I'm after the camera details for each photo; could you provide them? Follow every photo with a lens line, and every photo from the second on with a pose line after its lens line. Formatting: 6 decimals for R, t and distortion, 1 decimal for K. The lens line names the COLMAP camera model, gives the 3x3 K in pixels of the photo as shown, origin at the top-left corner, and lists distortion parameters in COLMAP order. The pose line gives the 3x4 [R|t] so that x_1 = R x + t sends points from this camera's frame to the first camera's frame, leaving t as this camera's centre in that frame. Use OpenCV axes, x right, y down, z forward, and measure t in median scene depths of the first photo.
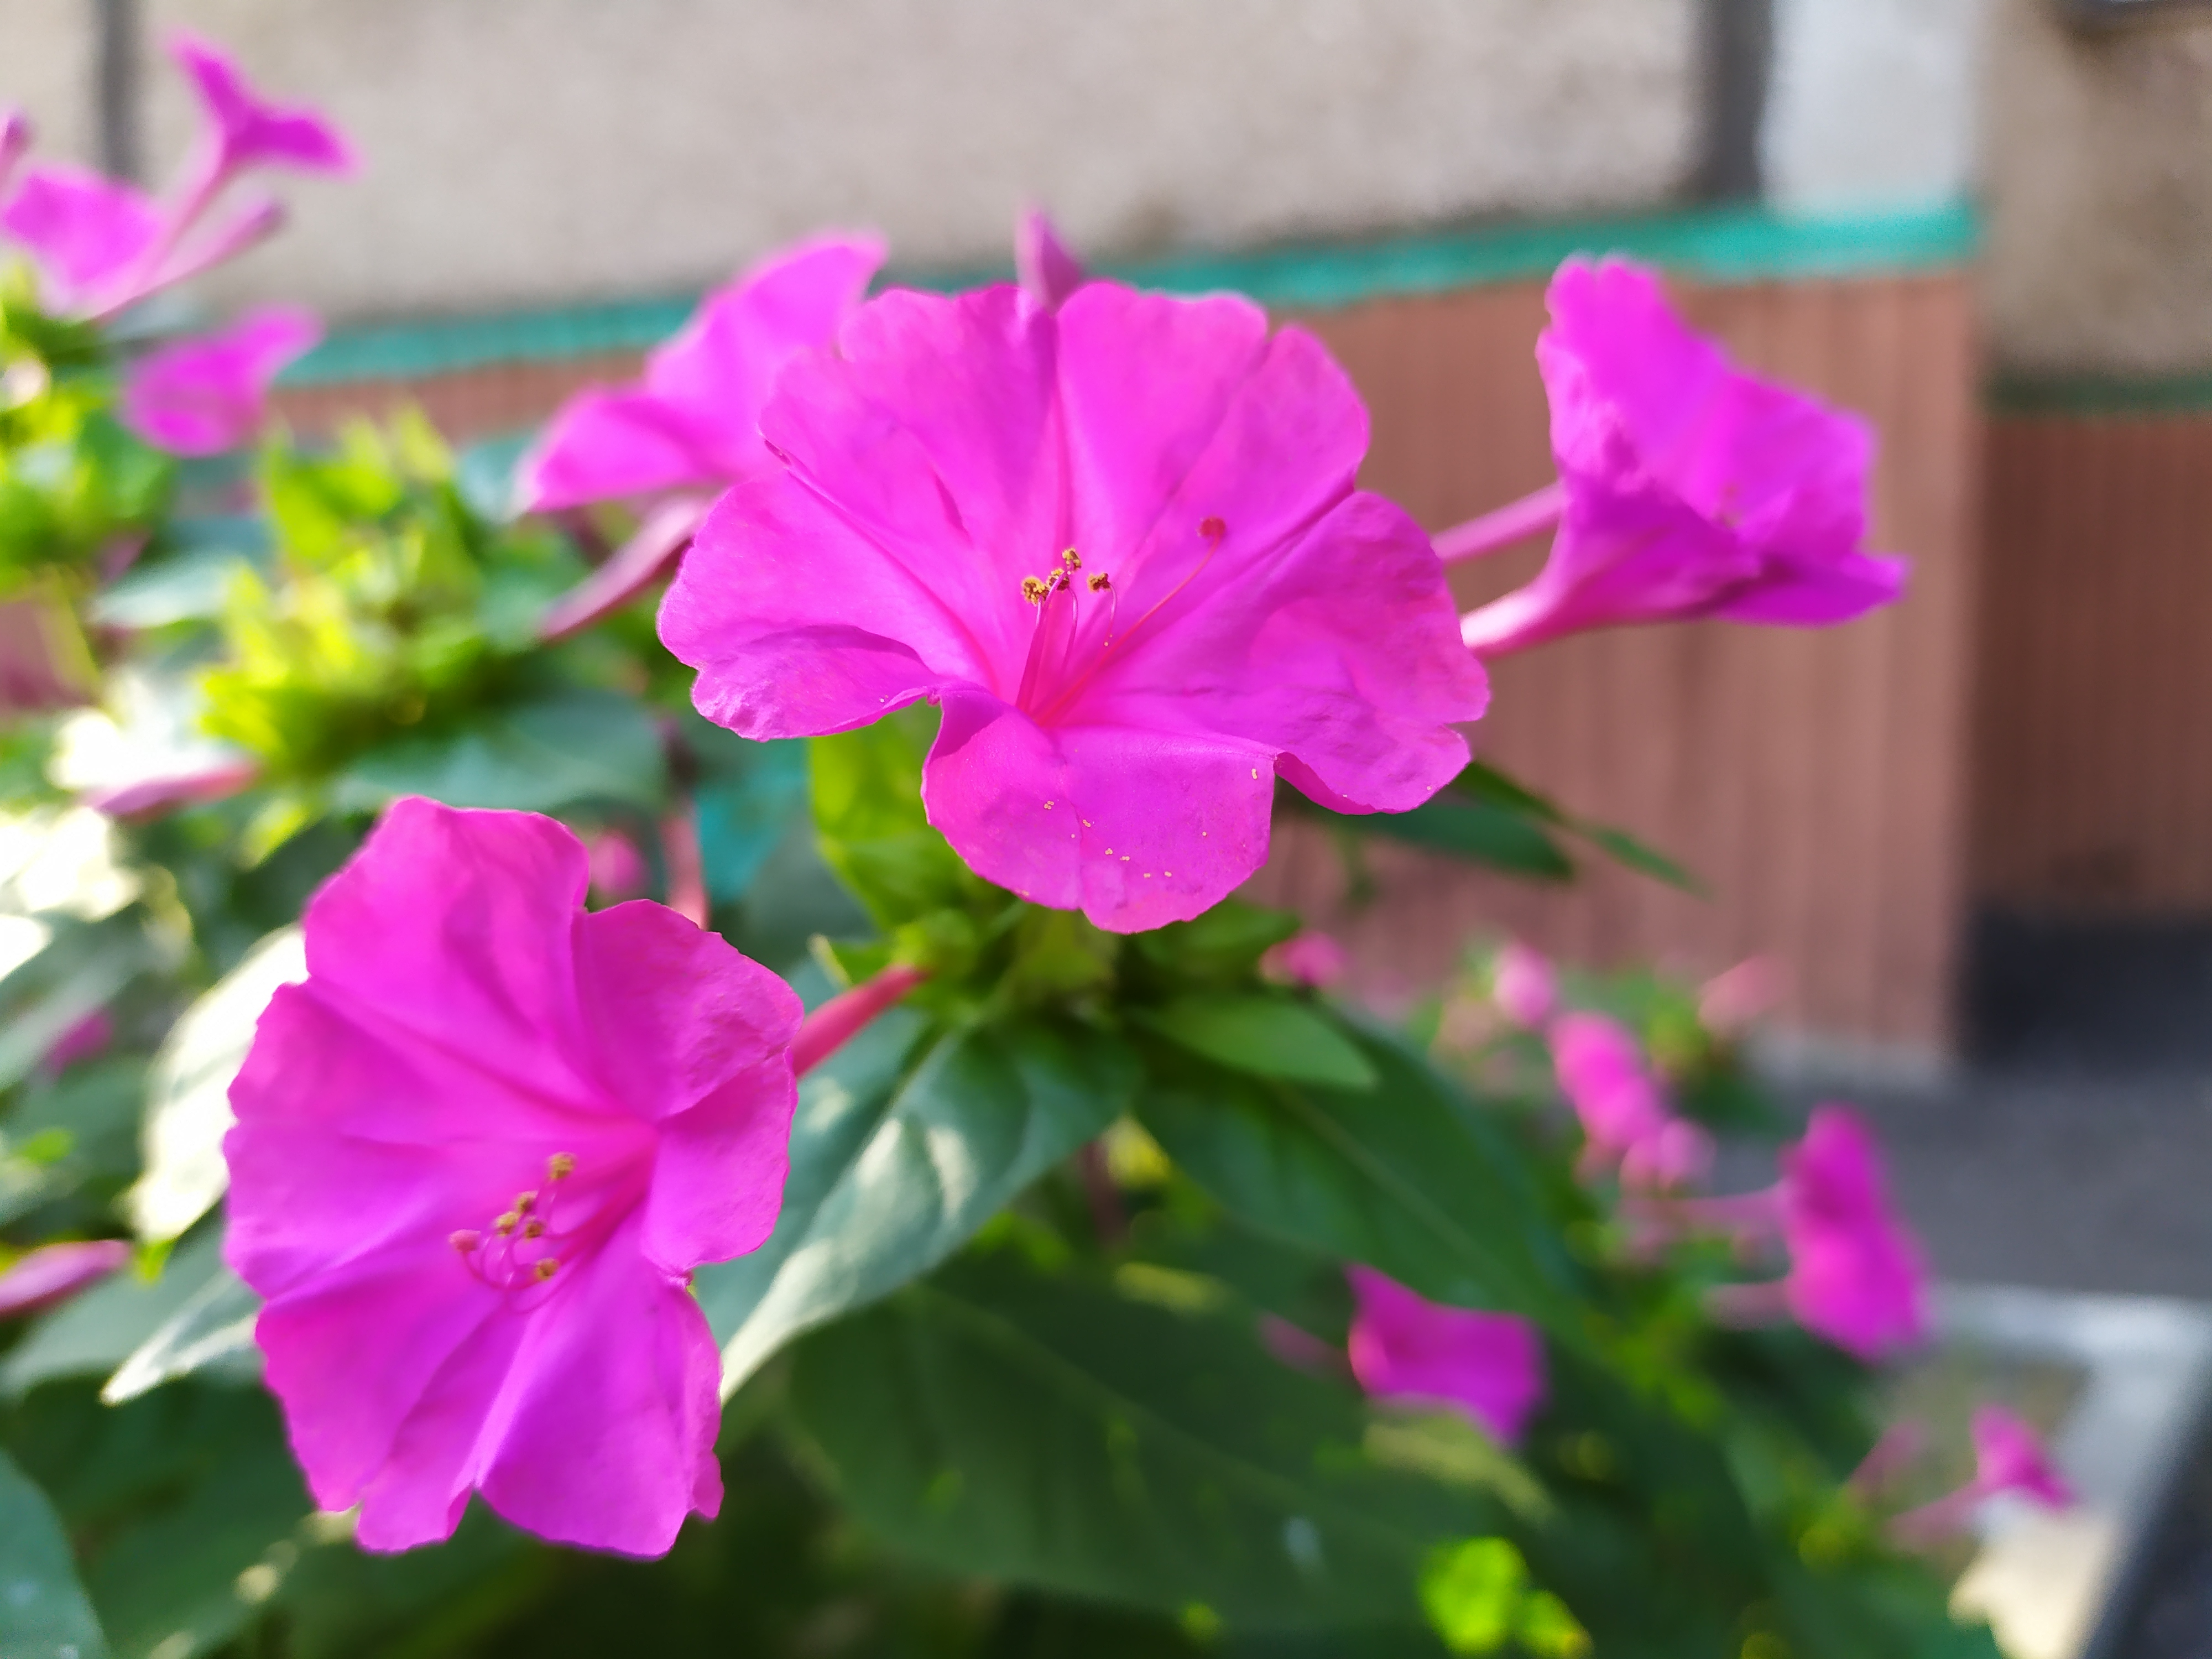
lens RADIAL K [[1767.8, 0, 1106.0], [0, 1767.8, 829.5], [0, 0, 1]] dist [-0.002685, -0.000301]
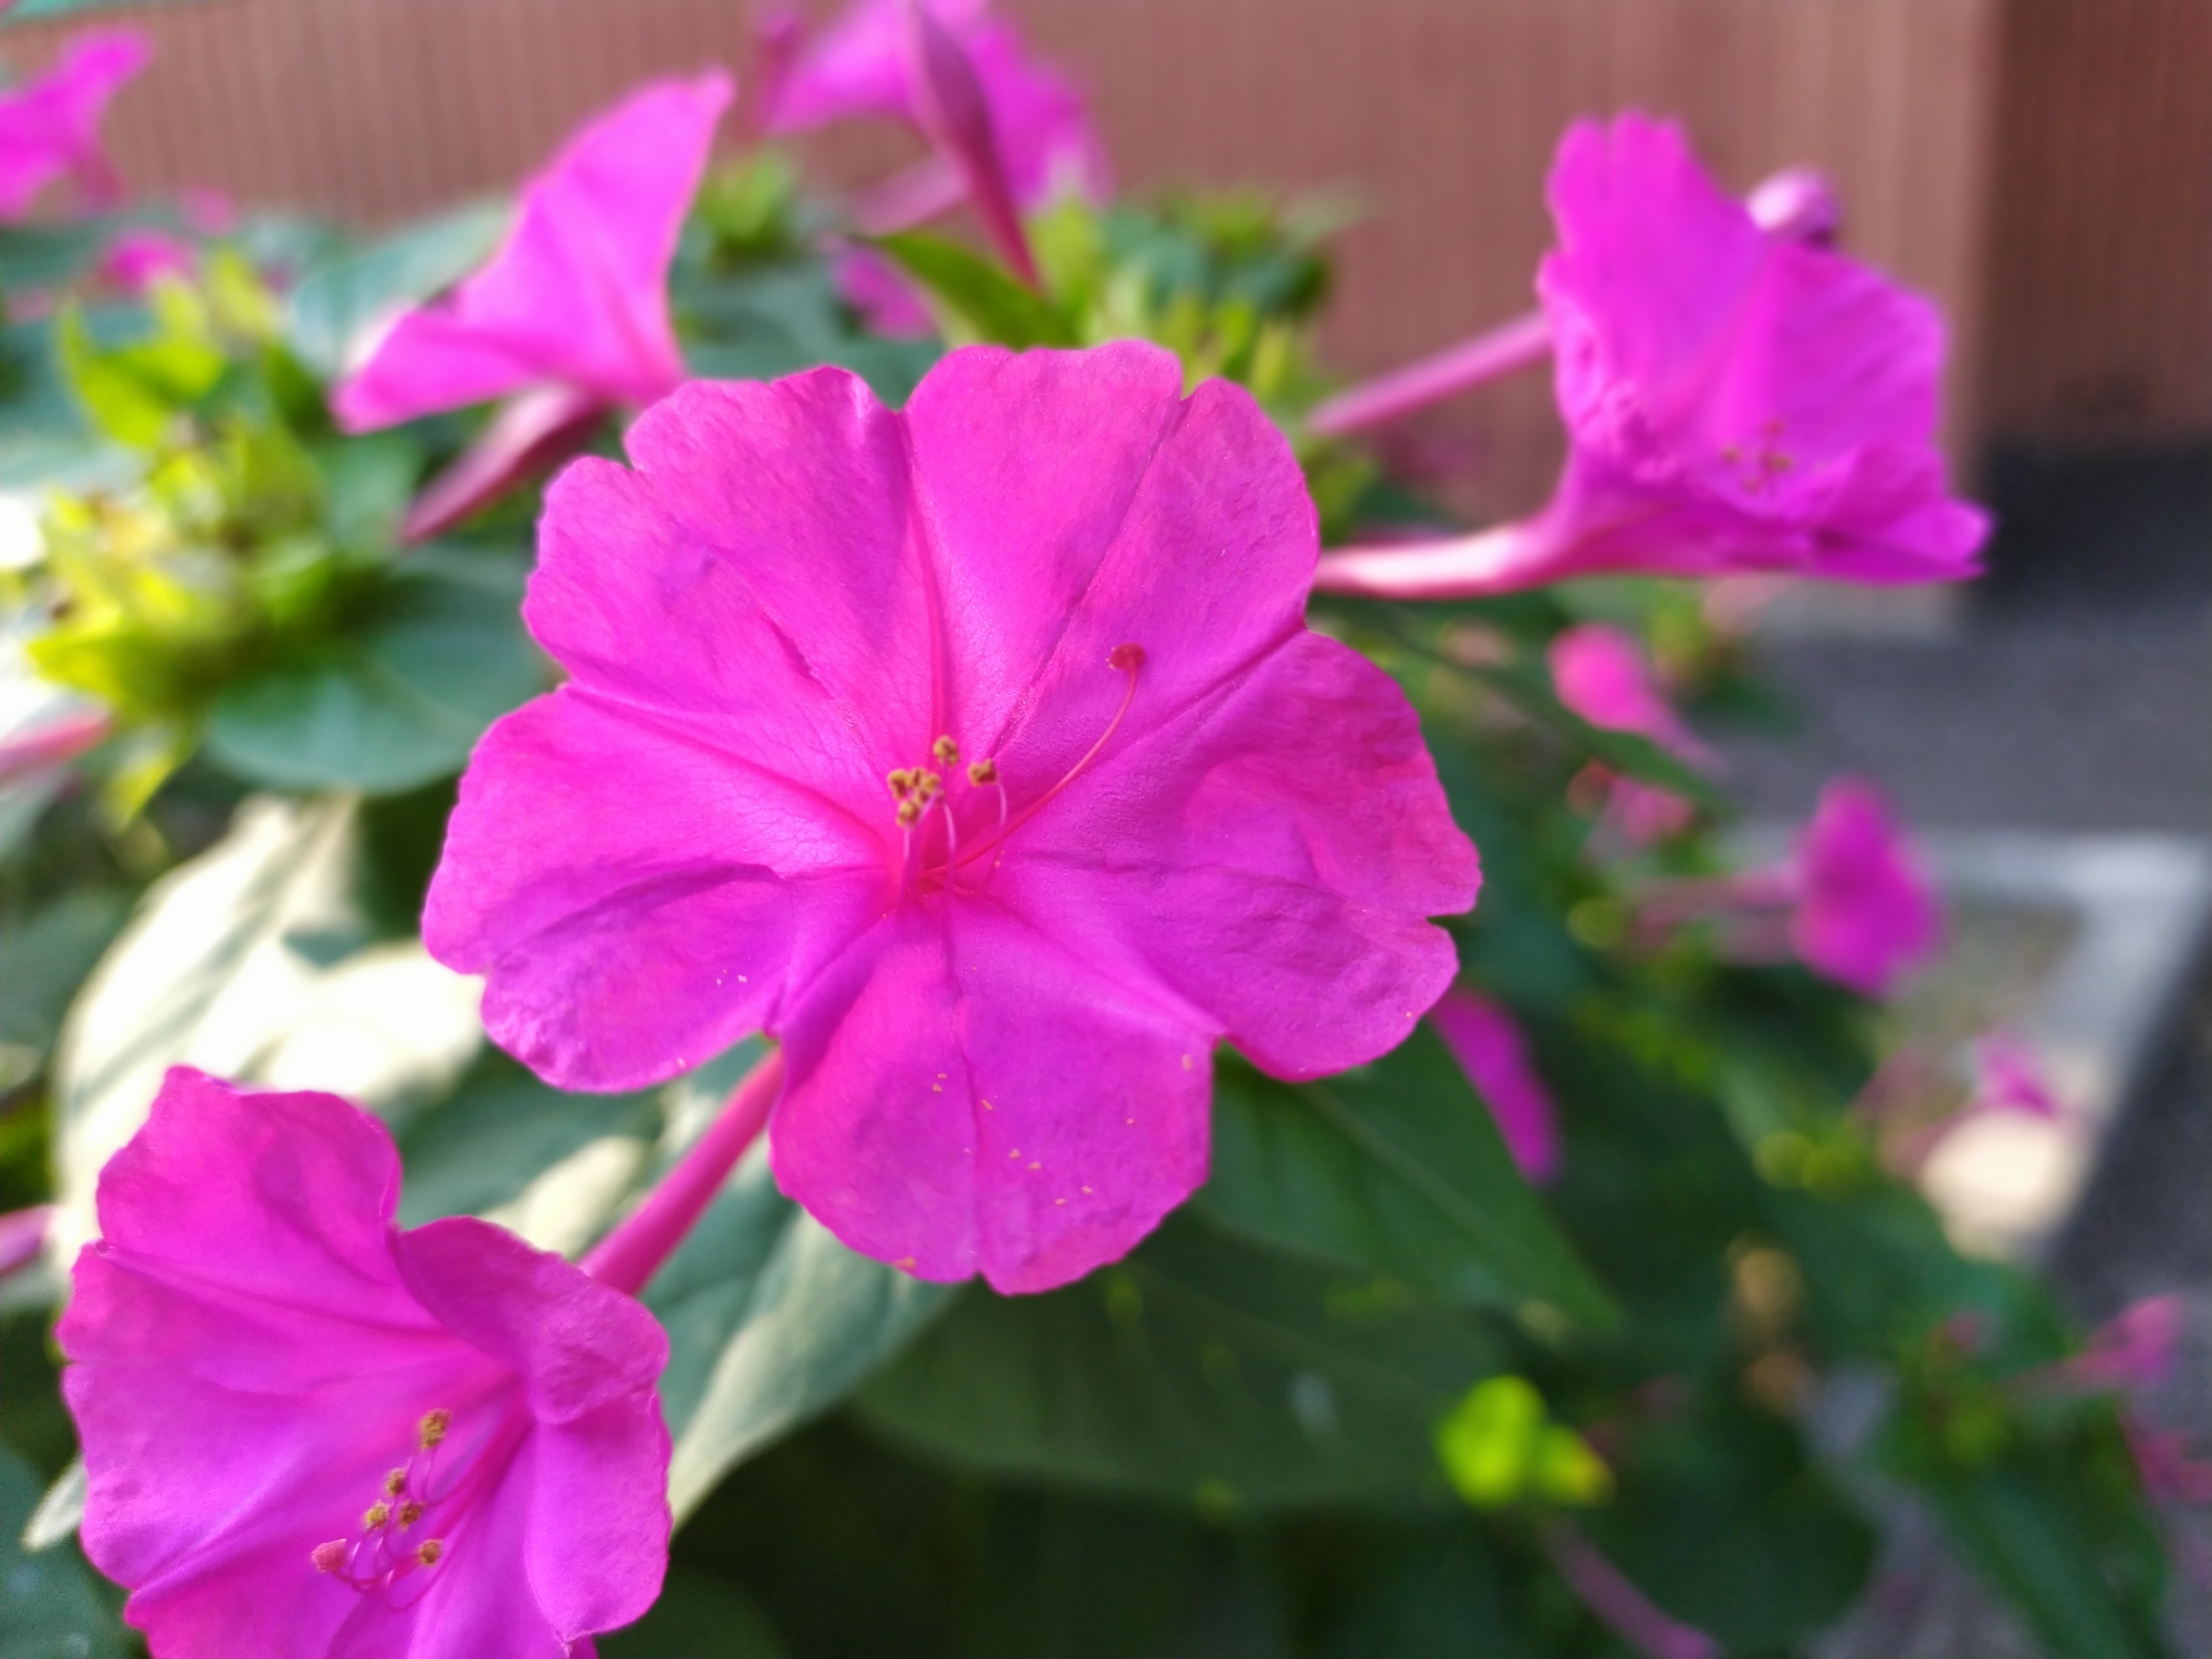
lens RADIAL K [[1791.3, 0, 1106.0], [0, 1791.3, 829.5], [0, 0, 1]] dist [-0.029542, 0.004301]
pose [[0.997917, -0.063248, -0.012699, 0.056461], [0.064468, 0.970619, 0.231825, -0.285364], [-0.002337, -0.232161, 0.972675, 0.206518]]
